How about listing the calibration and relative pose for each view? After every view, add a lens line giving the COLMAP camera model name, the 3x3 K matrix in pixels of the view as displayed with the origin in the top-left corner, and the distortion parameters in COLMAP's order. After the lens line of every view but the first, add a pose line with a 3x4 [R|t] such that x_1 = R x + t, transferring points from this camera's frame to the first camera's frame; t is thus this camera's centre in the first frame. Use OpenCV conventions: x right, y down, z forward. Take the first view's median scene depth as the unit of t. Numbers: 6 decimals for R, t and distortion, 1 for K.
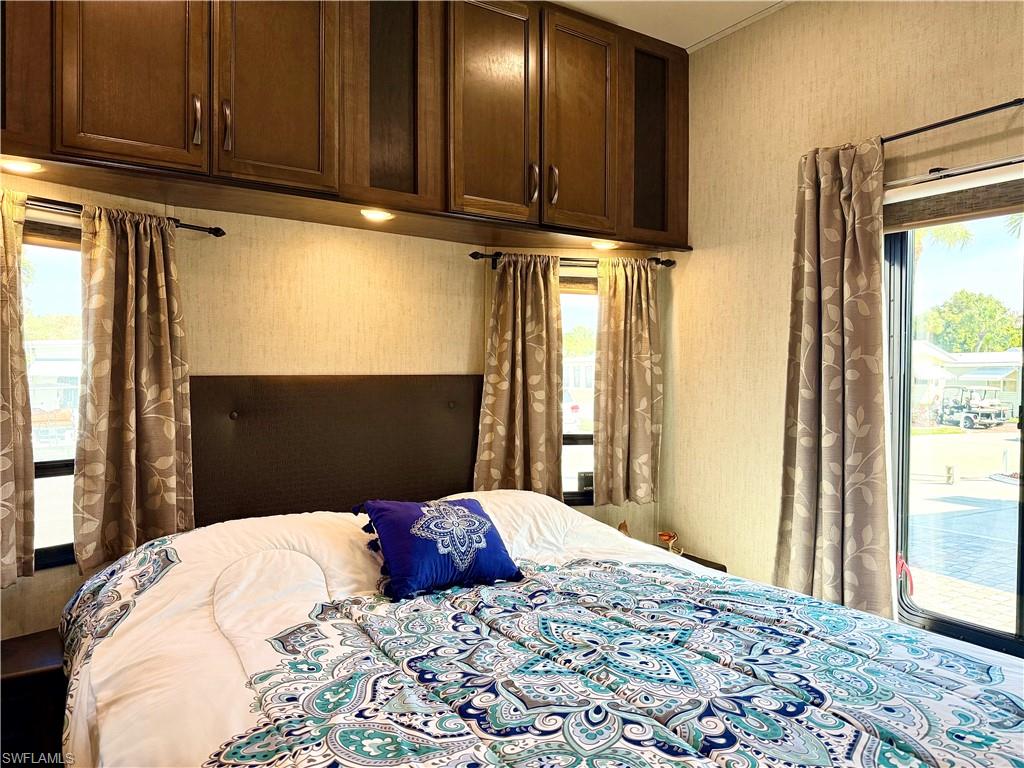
lens RADIAL K [[710.8, 0, 512.0], [0, 710.8, 384.0], [0, 0, 1]] dist [0.126926, -0.188331]
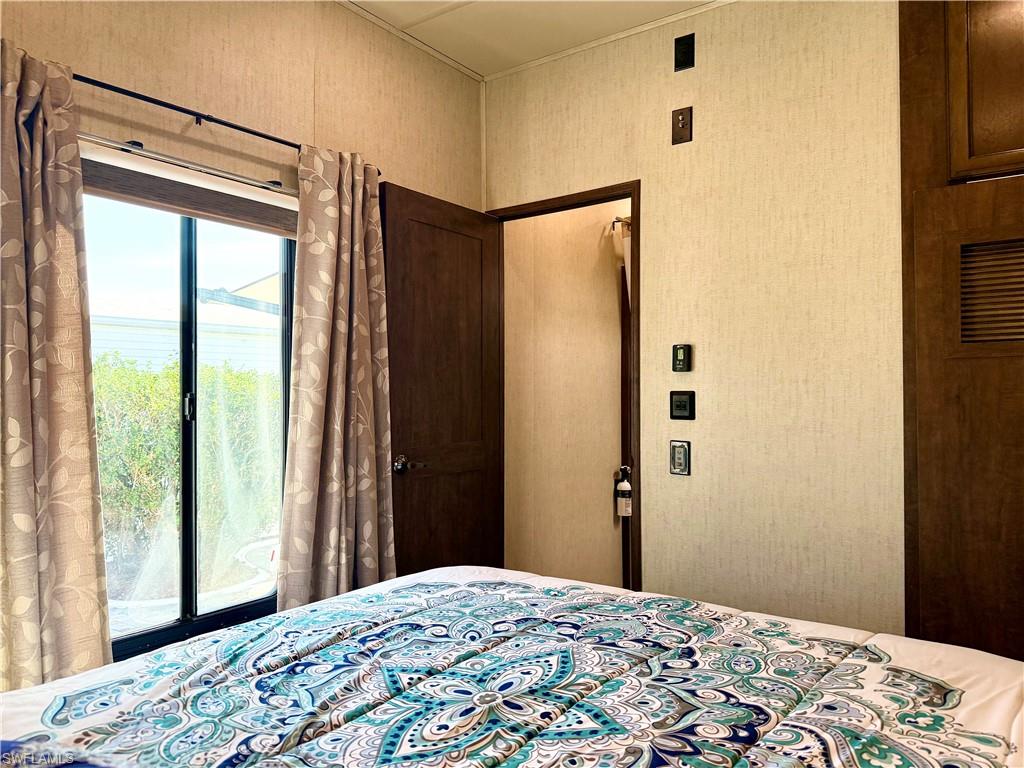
lens RADIAL K [[726.1, 0, 512.0], [0, 726.1, 384.0], [0, 0, 1]] dist [-0.000572, -0.005675]
pose [[-0.350774, 0.005321, 0.936445, -0.523990], [0.020188, 0.999794, 0.001881, 0.019079], [-0.936243, 0.019565, -0.350809, 1.055454]]
